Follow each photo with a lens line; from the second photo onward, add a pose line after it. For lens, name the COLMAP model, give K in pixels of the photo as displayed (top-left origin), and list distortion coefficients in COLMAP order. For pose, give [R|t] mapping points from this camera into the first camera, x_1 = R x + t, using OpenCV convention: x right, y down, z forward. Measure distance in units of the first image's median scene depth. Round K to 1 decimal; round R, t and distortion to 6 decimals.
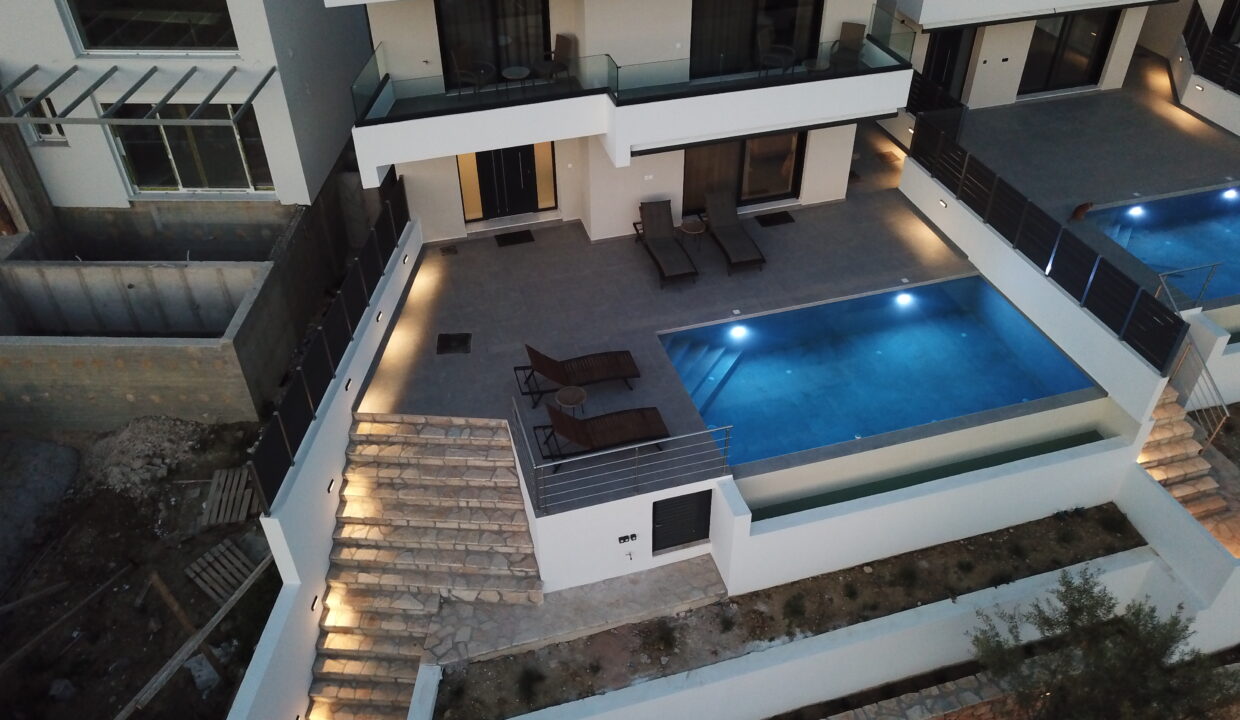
lens RADIAL K [[950.5, 0, 614.9], [0, 950.5, 360.6], [0, 0, 1]] dist [-0.009427, 0.014552]
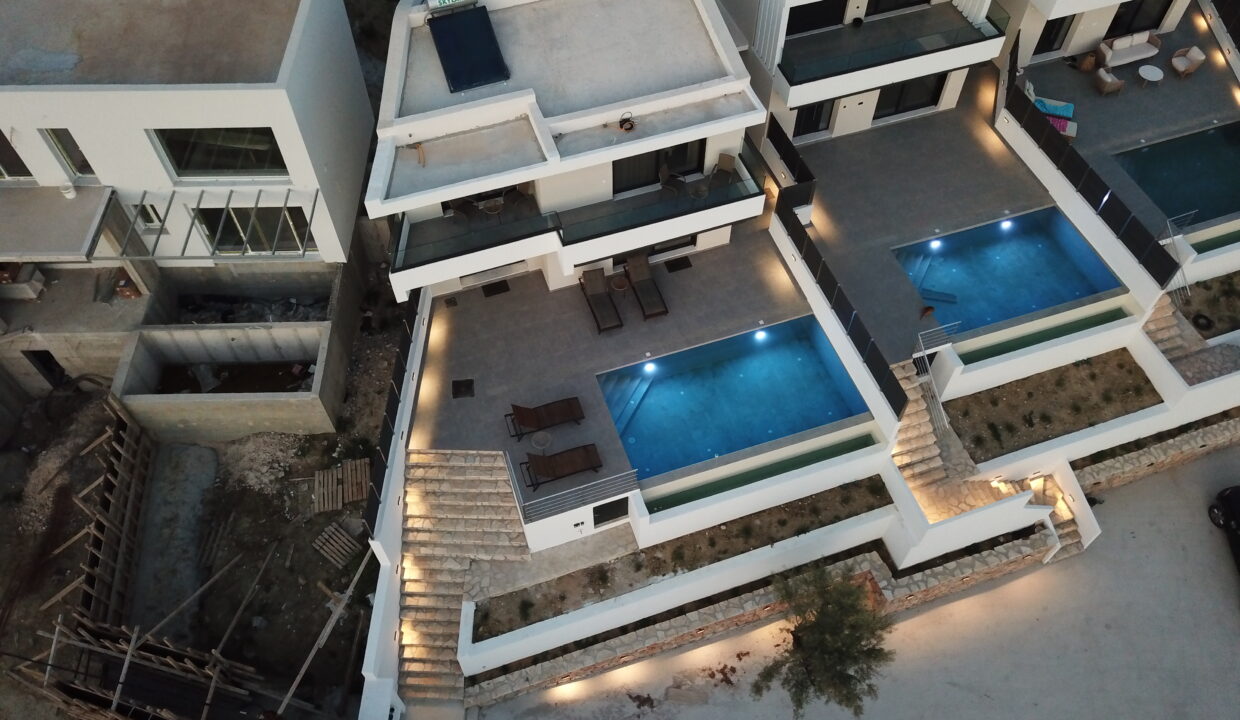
lens RADIAL K [[950.5, 0, 614.9], [0, 950.5, 360.6], [0, 0, 1]] dist [-0.009427, 0.014552]
pose [[0.998962, -0.032233, 0.032179, 0.030833], [0.021940, 0.959688, 0.280208, -0.538515], [-0.039914, -0.279212, 0.959400, -0.519373]]
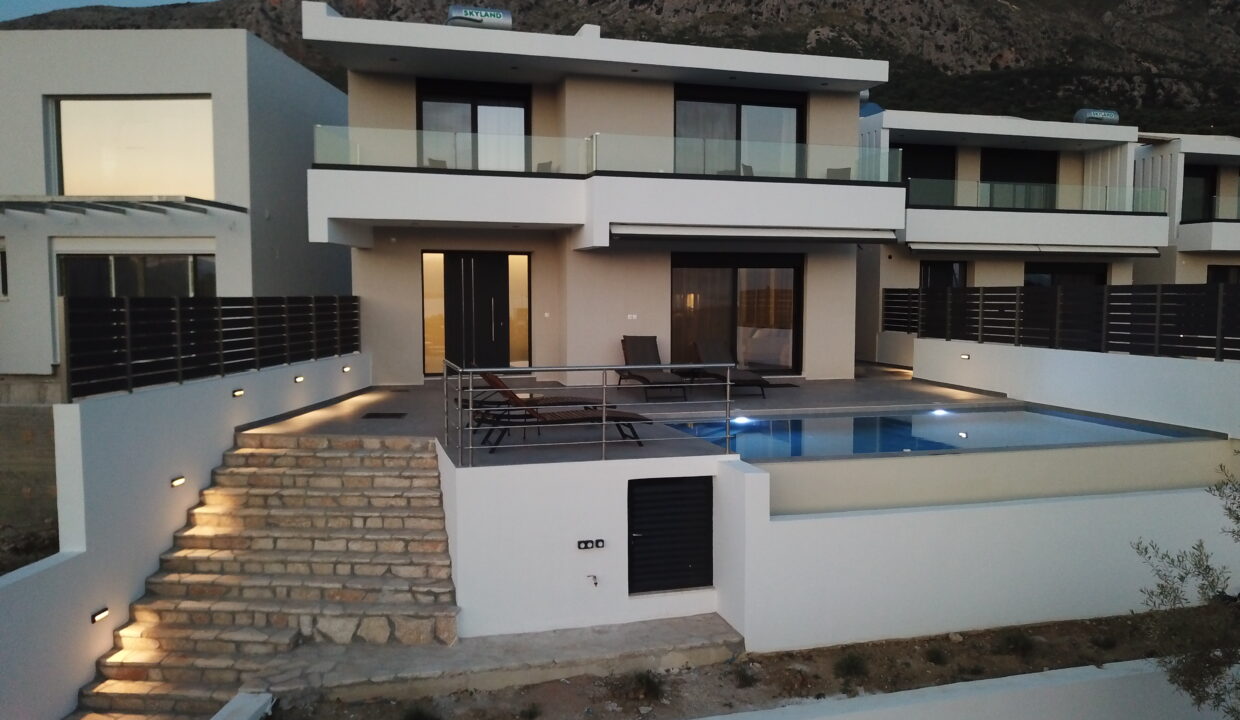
lens RADIAL K [[950.5, 0, 614.9], [0, 950.5, 360.6], [0, 0, 1]] dist [-0.009427, 0.014552]
pose [[0.999928, 0.009709, -0.007070, 0.032376], [-0.012008, 0.821430, -0.570182, 0.442901], [0.000272, 0.570226, 0.821488, 0.348930]]
